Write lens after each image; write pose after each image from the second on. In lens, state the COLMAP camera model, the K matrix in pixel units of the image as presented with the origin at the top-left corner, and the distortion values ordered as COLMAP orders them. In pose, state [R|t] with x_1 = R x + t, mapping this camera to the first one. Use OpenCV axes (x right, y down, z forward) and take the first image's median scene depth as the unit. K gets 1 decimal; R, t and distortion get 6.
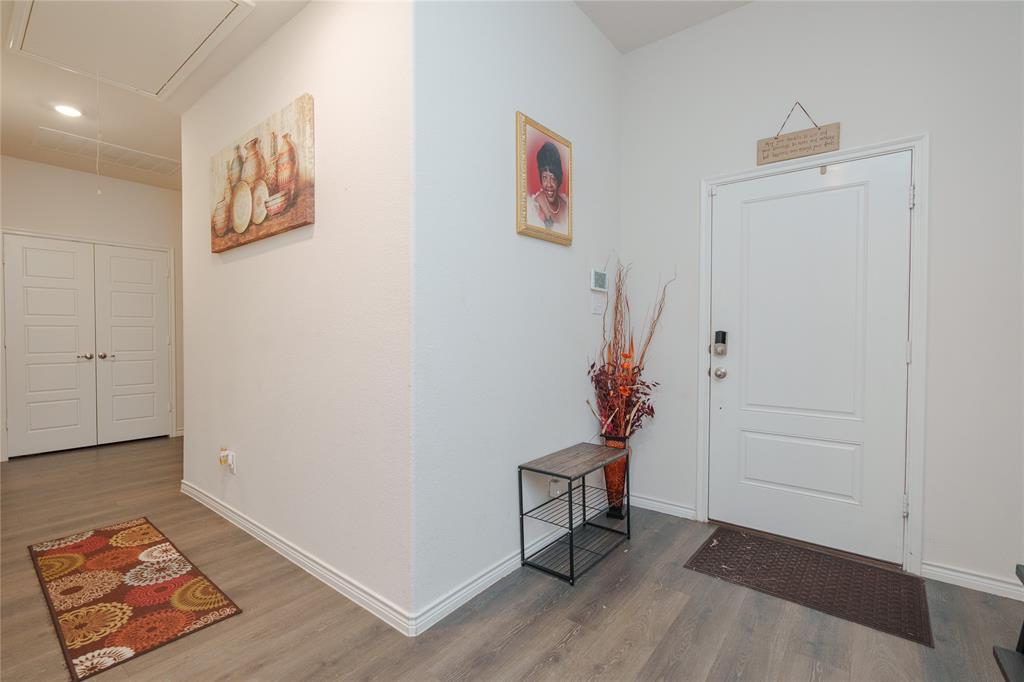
lens RADIAL K [[456.3, 0, 510.8], [0, 456.3, 346.4], [0, 0, 1]] dist [-0.010266, 0.004101]
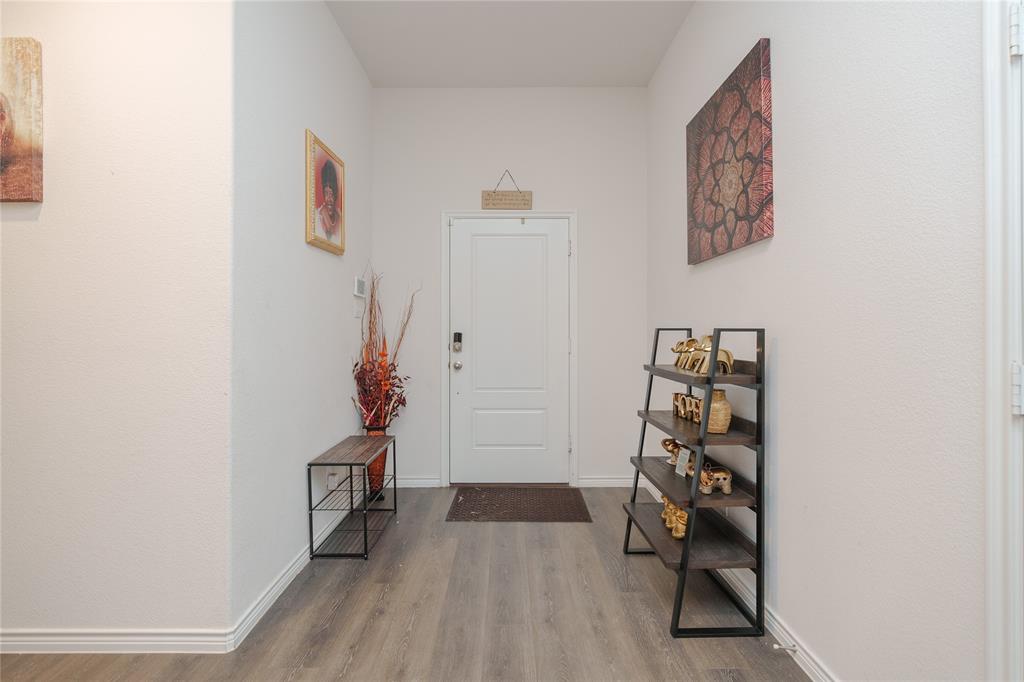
lens RADIAL K [[456.3, 0, 513.2], [0, 456.3, 332.8], [0, 0, 1]] dist [-0.010266, 0.004101]
pose [[0.781933, -0.006308, 0.623331, -0.257248], [0.018791, 0.999733, -0.013455, -0.015106], [-0.623079, 0.022234, 0.781843, -0.114438]]
